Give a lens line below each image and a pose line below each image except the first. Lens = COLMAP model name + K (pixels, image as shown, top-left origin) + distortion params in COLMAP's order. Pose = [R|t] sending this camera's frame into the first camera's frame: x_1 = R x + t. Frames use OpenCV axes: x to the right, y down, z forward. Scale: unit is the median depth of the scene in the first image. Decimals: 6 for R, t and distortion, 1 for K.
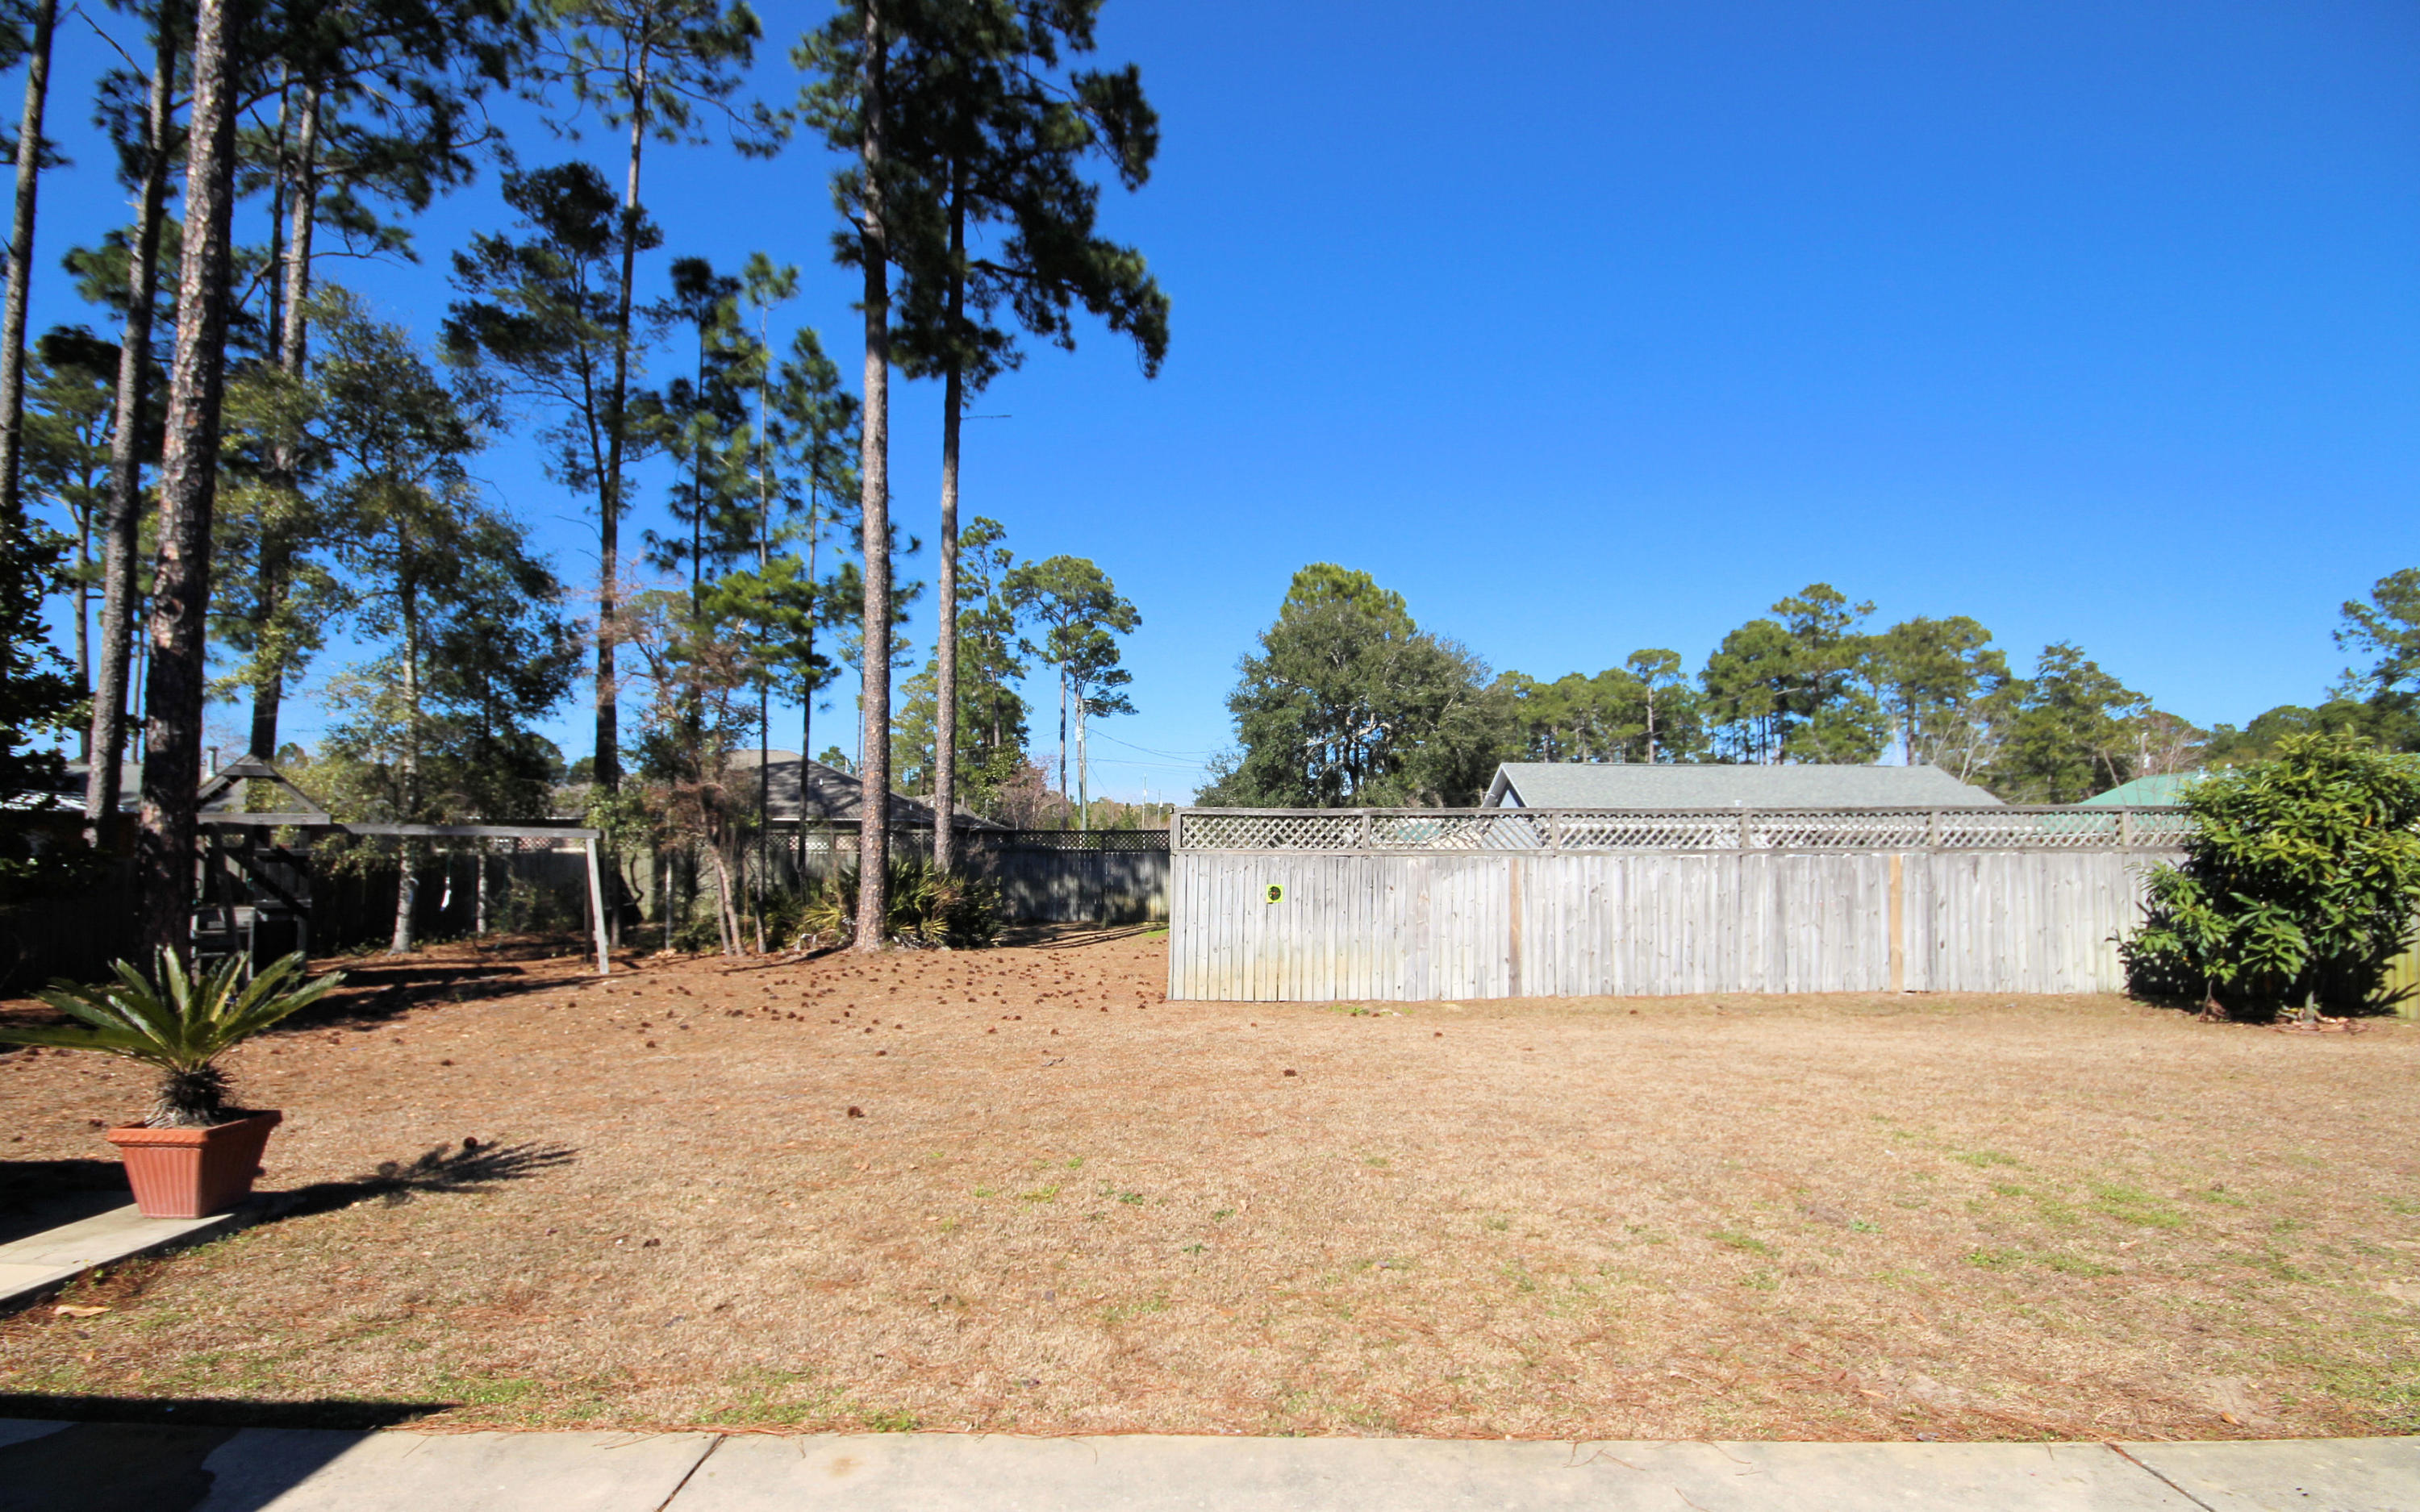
lens RADIAL K [[1147.0, 0, 1219.8], [0, 1147.0, 820.2], [0, 0, 1]] dist [-0.000881, 0.000124]
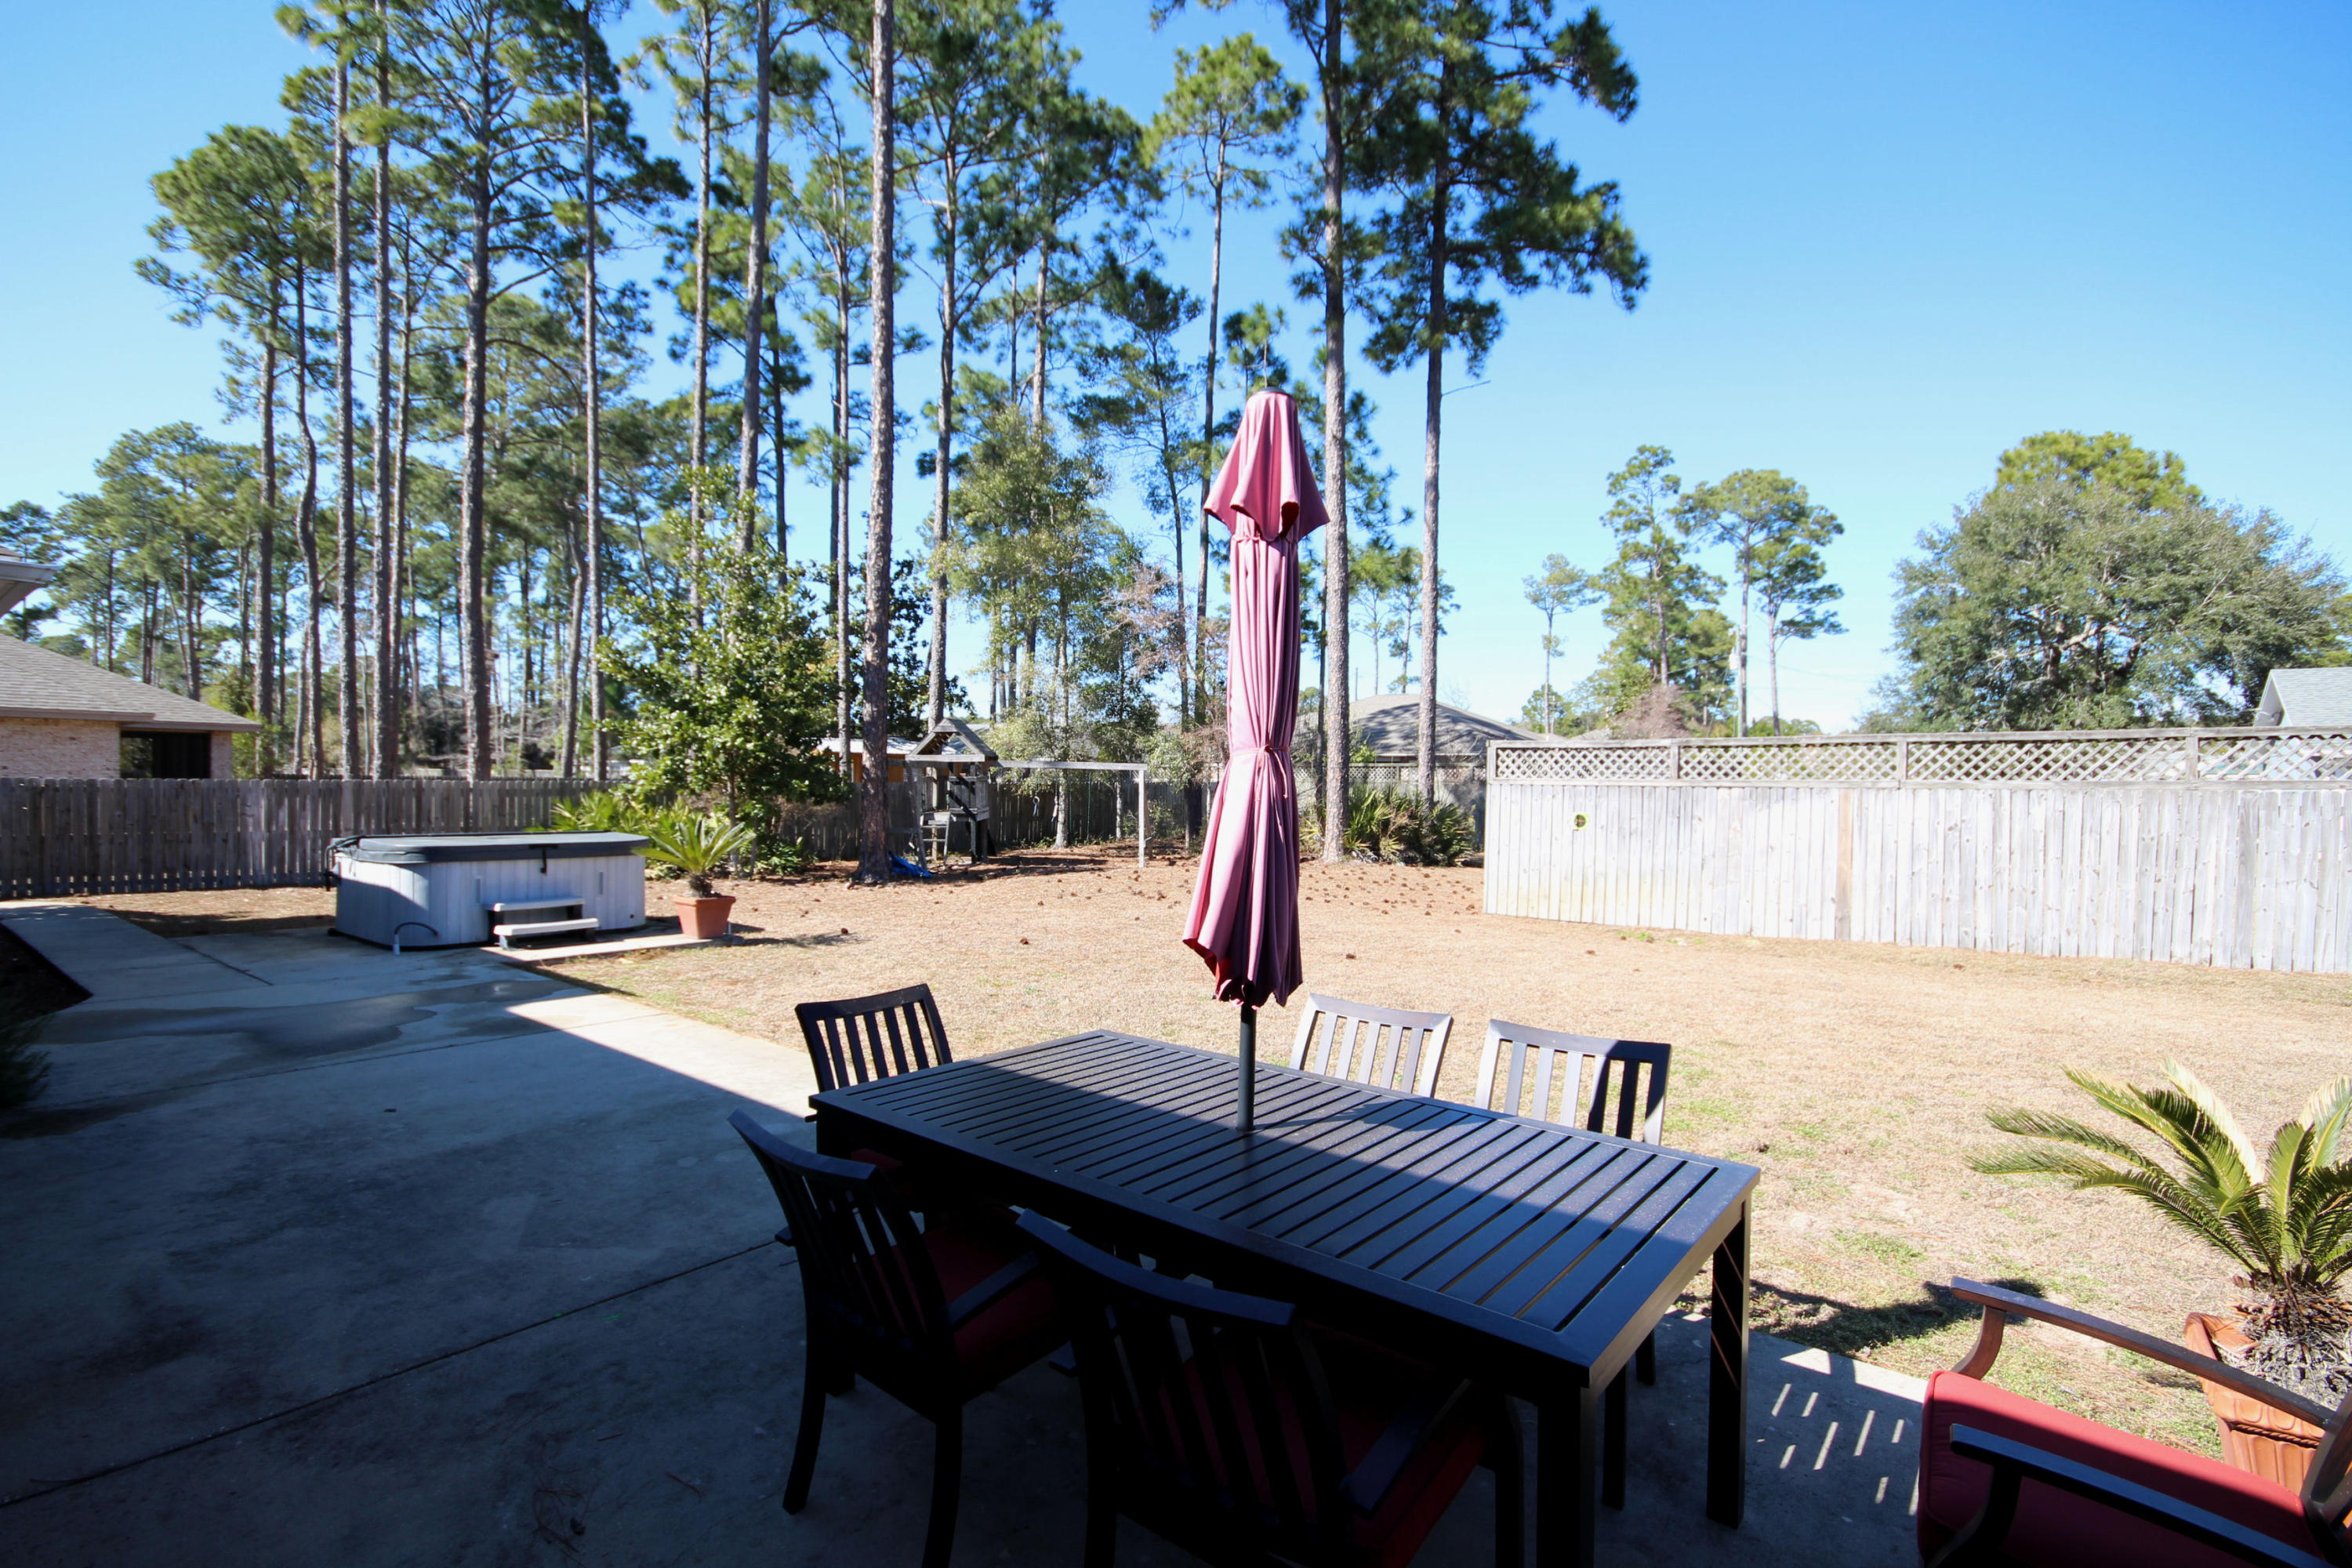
lens RADIAL K [[1110.0, 0, 1182.4], [0, 1110.0, 806.7], [0, 0, 1]] dist [-0.000282, -0.000090]
pose [[0.780003, 0.018977, -0.625488, 0.272061], [0.010092, 0.999029, 0.042895, 0.001897], [0.625695, -0.039771, 0.779054, -0.018219]]
